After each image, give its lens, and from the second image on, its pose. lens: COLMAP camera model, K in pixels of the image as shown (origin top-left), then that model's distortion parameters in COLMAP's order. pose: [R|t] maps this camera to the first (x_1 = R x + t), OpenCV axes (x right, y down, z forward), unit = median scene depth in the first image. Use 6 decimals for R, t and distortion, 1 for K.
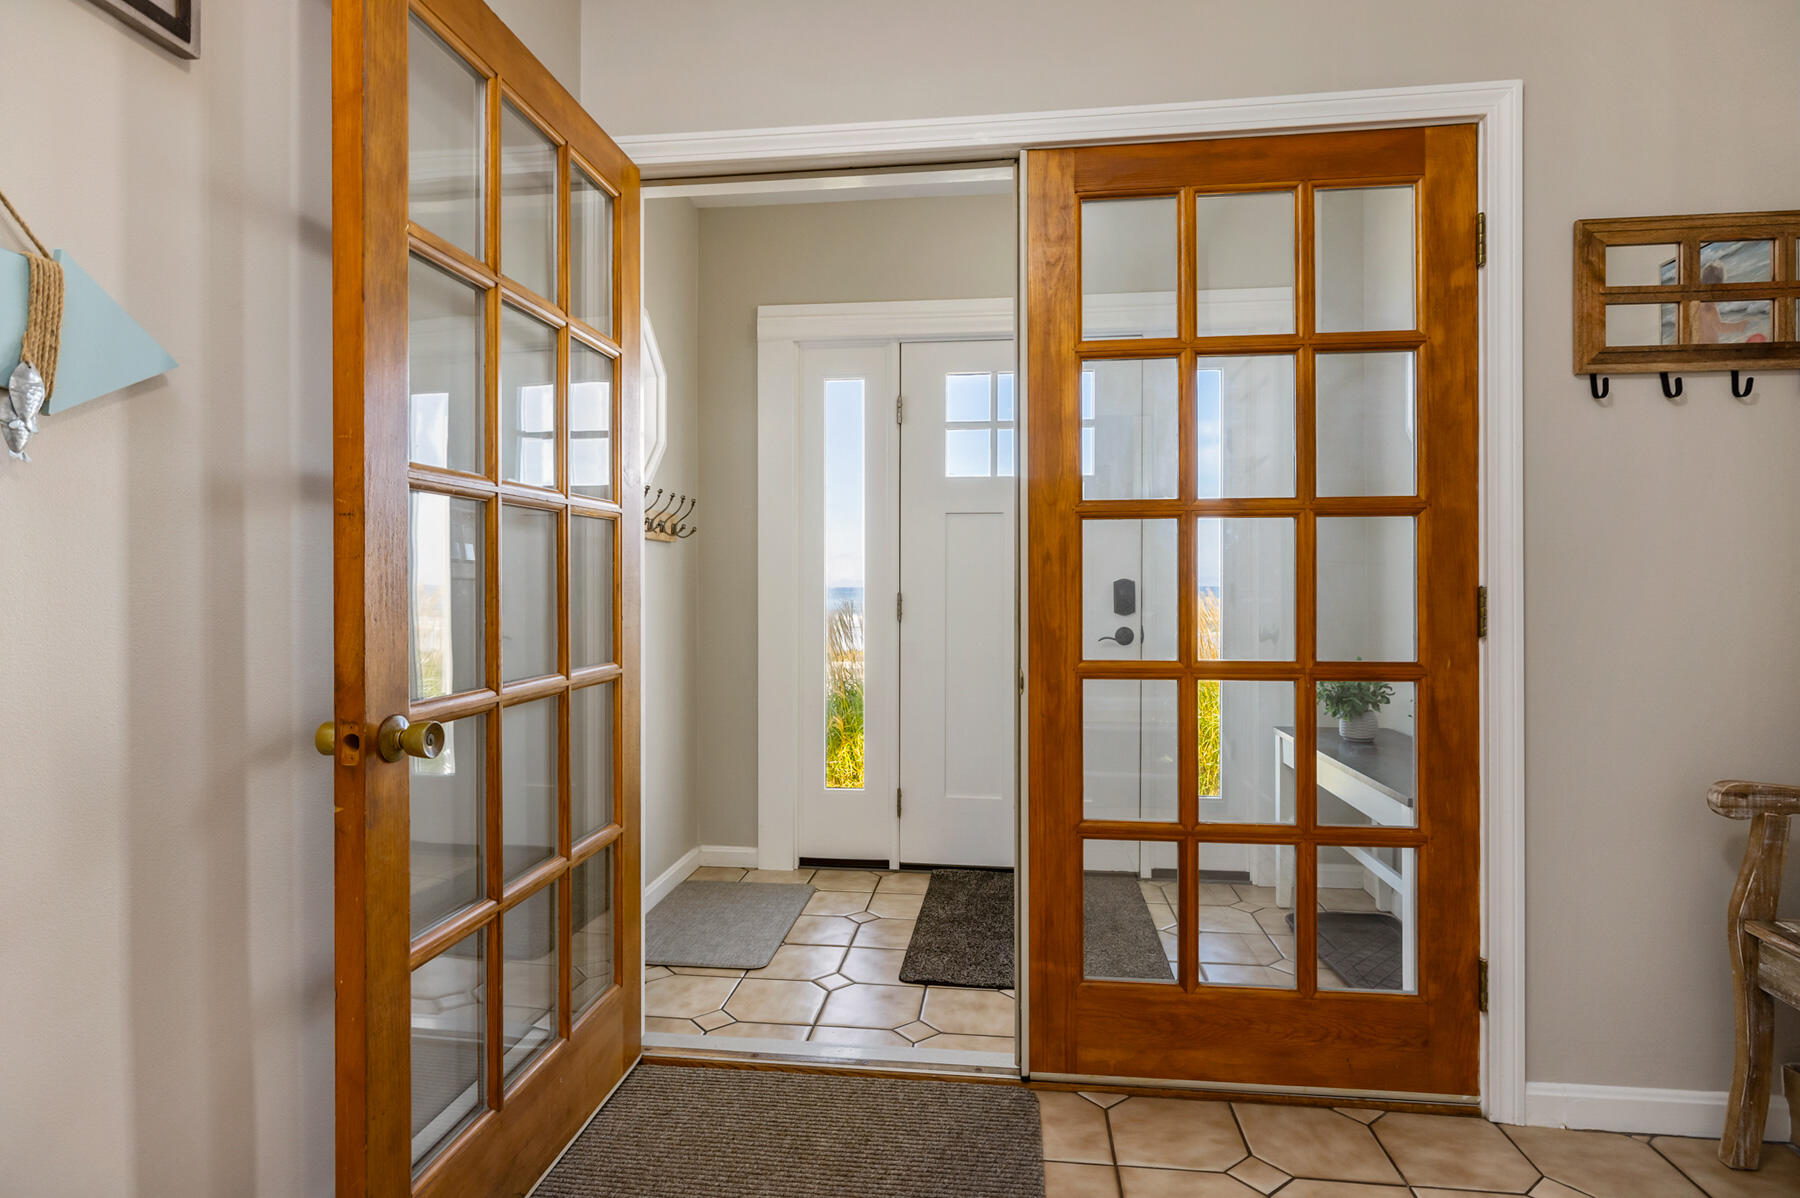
lens RADIAL K [[950.4, 0, 906.1], [0, 950.4, 592.5], [0, 0, 1]] dist [-0.002149, -0.000284]
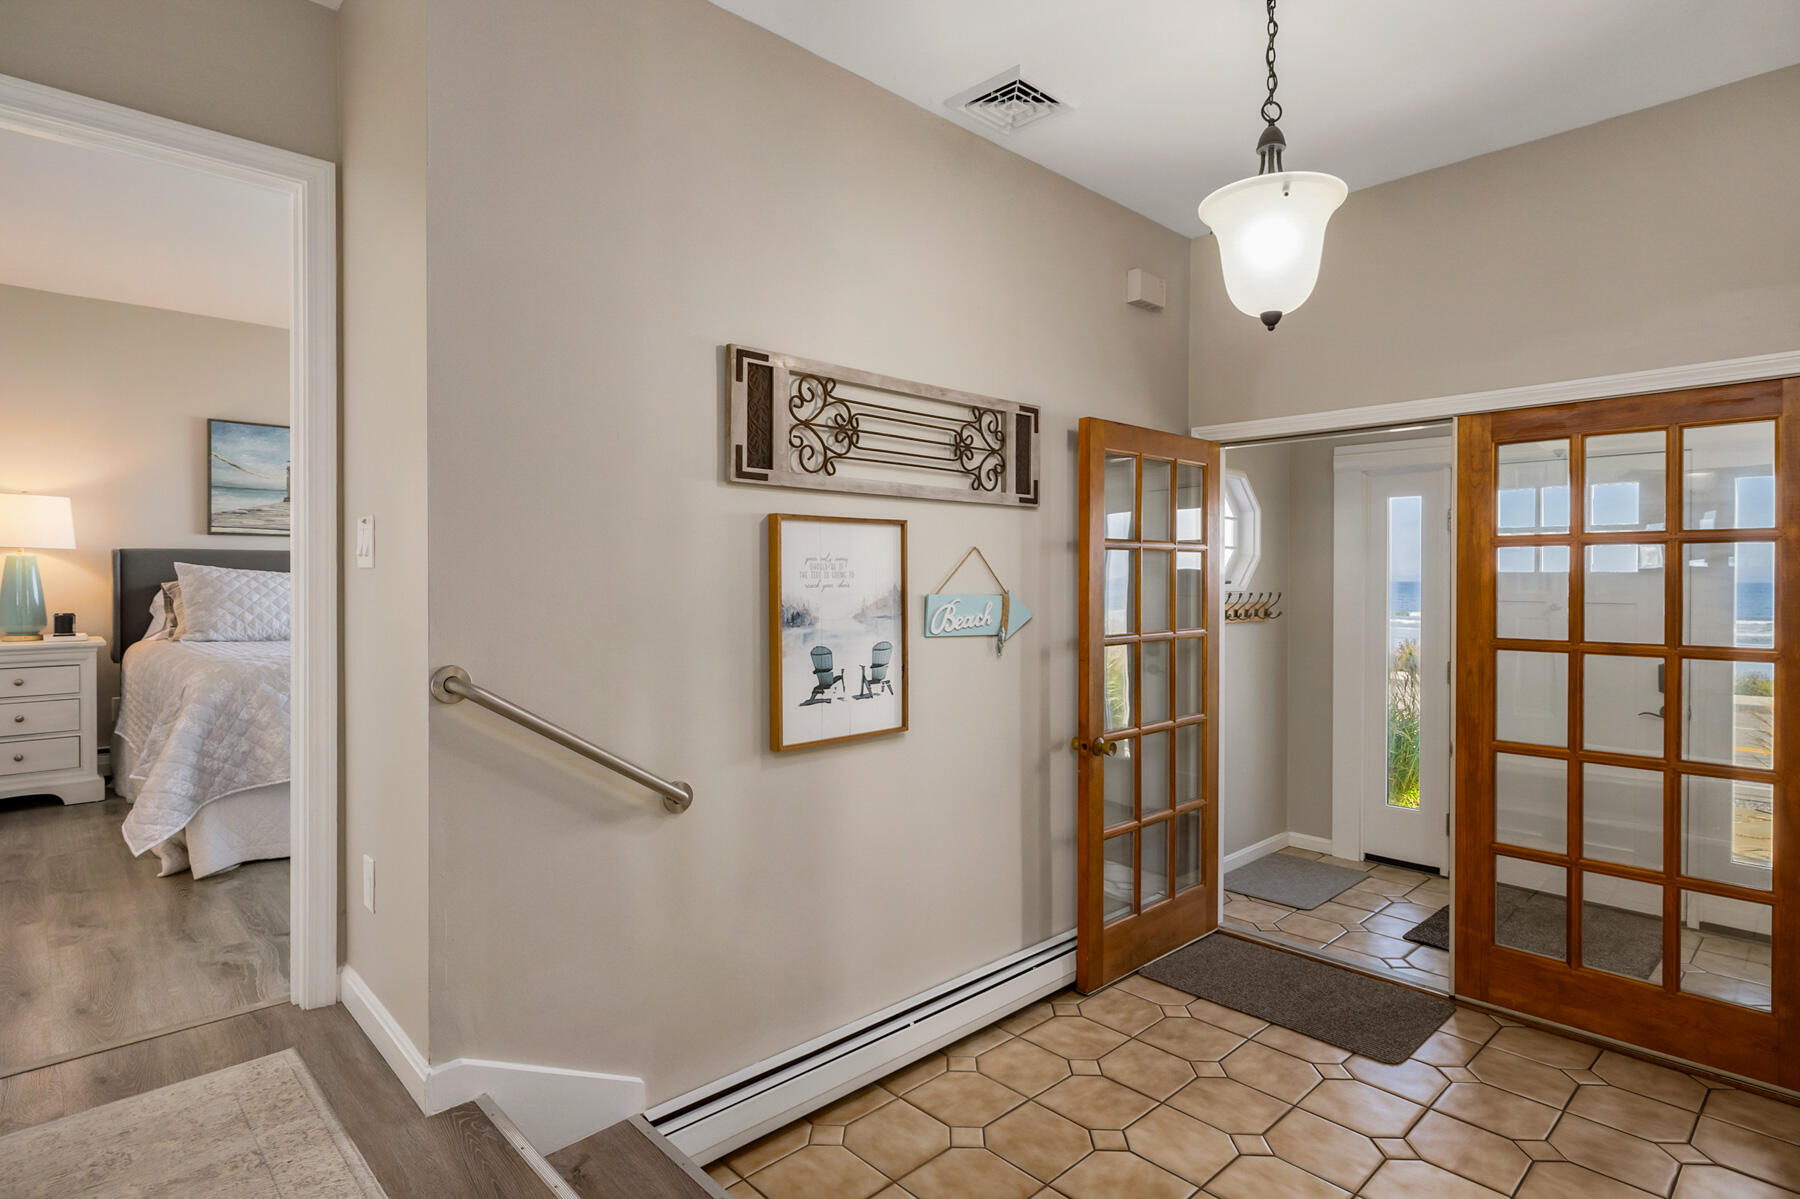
lens RADIAL K [[925.6, 0, 905.7], [0, 925.6, 590.1], [0, 0, 1]] dist [0.003615, 0.001047]
pose [[0.769657, 0.007936, -0.638408, 0.411876], [-0.007809, 0.999965, 0.003016, -0.172159], [0.638410, 0.002664, 0.769692, -0.794484]]
